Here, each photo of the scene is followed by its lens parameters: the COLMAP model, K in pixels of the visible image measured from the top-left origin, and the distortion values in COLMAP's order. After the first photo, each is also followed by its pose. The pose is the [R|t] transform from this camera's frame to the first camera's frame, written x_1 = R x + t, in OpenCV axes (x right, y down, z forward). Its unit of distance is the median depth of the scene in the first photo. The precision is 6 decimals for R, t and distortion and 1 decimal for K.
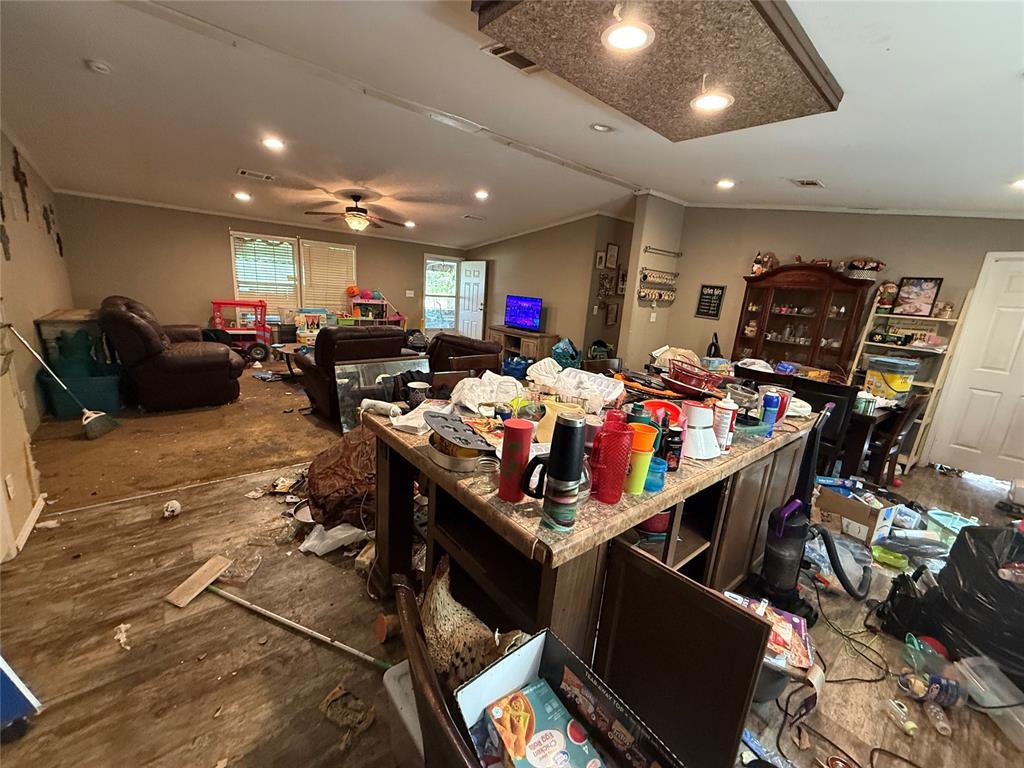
lens RADIAL K [[405.9, 0, 516.2], [0, 405.9, 382.9], [0, 0, 1]] dist [-0.000757, 0.000022]
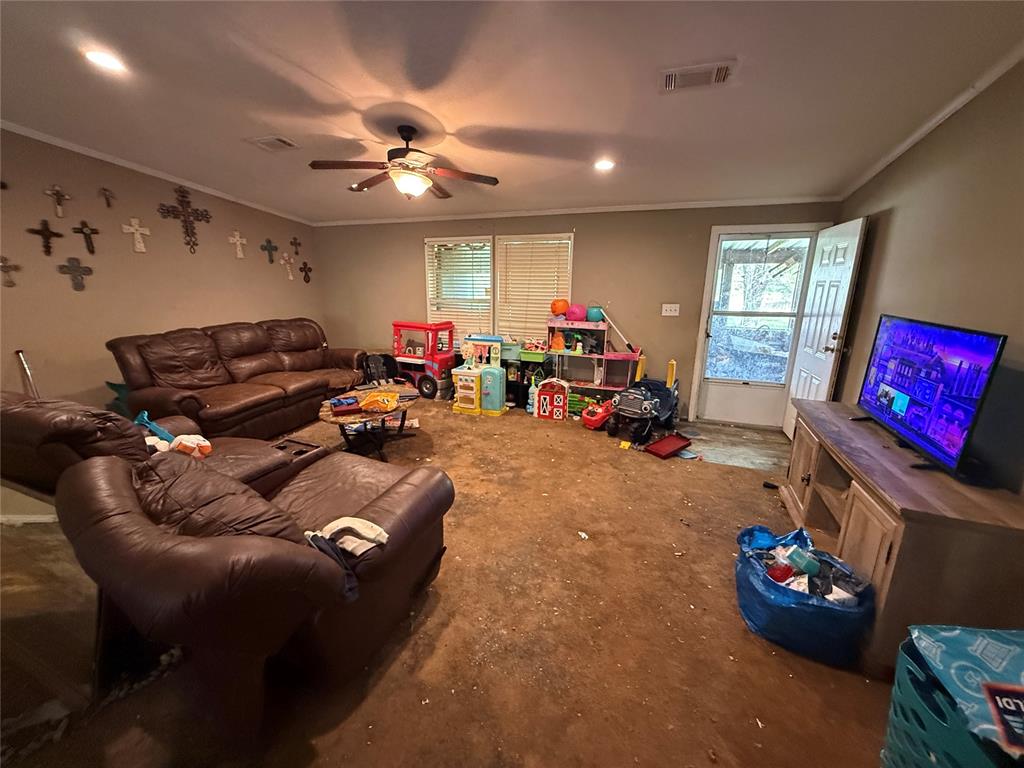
lens RADIAL K [[405.9, 0, 512.2], [0, 405.9, 382.7], [0, 0, 1]] dist [-0.000757, 0.000022]
pose [[0.492437, 0.145236, -0.858145, 0.109792], [-0.172691, 0.982680, 0.067216, -0.141855], [0.853044, 0.115094, 0.508989, 0.631911]]
